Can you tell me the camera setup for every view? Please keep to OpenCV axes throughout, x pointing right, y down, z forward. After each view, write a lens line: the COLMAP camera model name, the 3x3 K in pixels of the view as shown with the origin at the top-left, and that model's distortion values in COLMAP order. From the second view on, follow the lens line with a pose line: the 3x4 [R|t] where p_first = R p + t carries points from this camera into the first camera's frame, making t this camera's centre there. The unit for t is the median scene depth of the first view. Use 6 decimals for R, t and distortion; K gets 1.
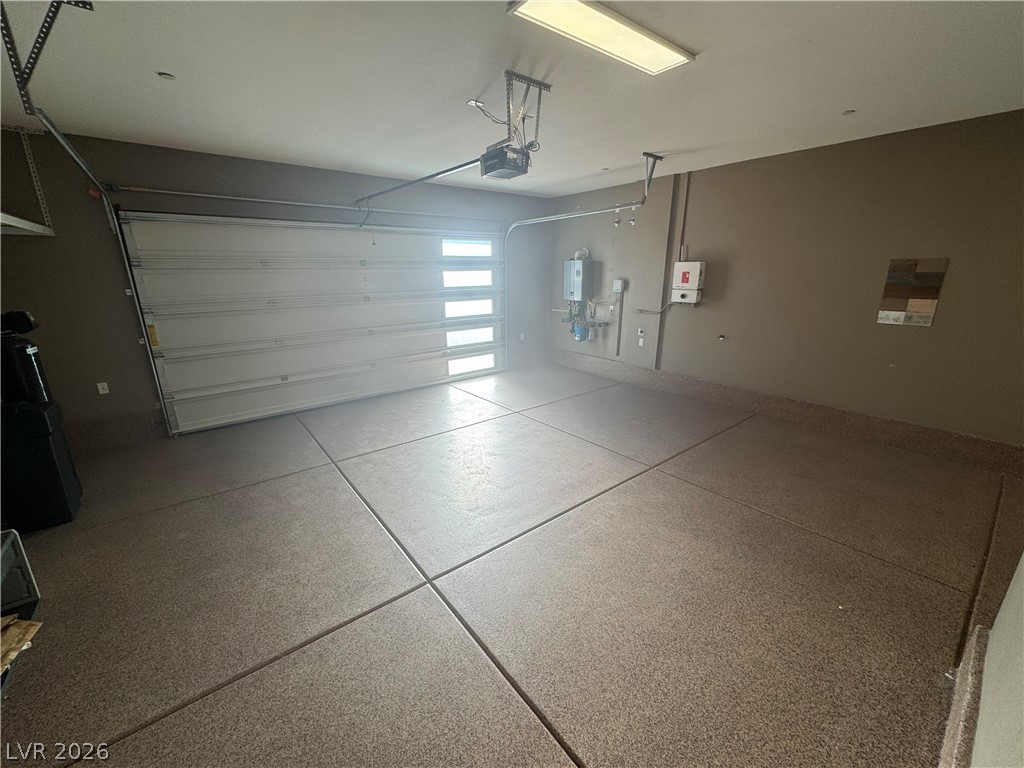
lens RADIAL K [[407.0, 0, 510.7], [0, 407.0, 383.5], [0, 0, 1]] dist [-0.002610, 0.000176]
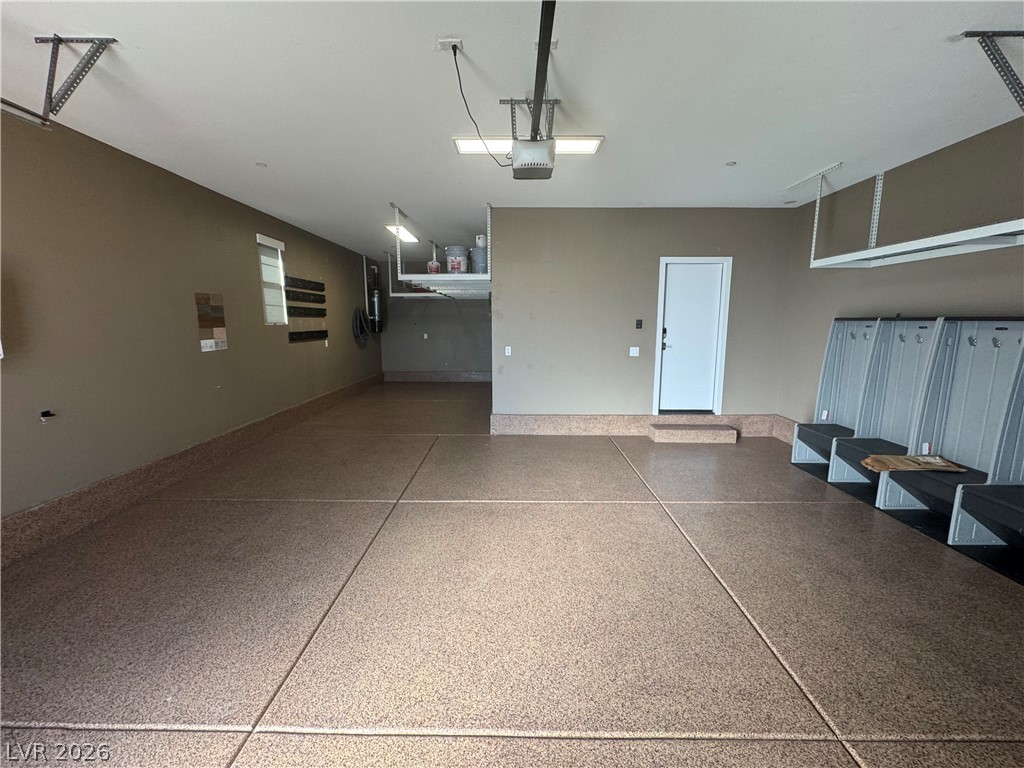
lens RADIAL K [[407.0, 0, 512.4], [0, 407.0, 384.3], [0, 0, 1]] dist [-0.002610, 0.000176]
pose [[-0.780085, -0.094604, 0.618480, -0.403585], [0.173194, 0.917225, 0.358750, -0.324293], [-0.601225, 0.386973, -0.699129, 1.342073]]
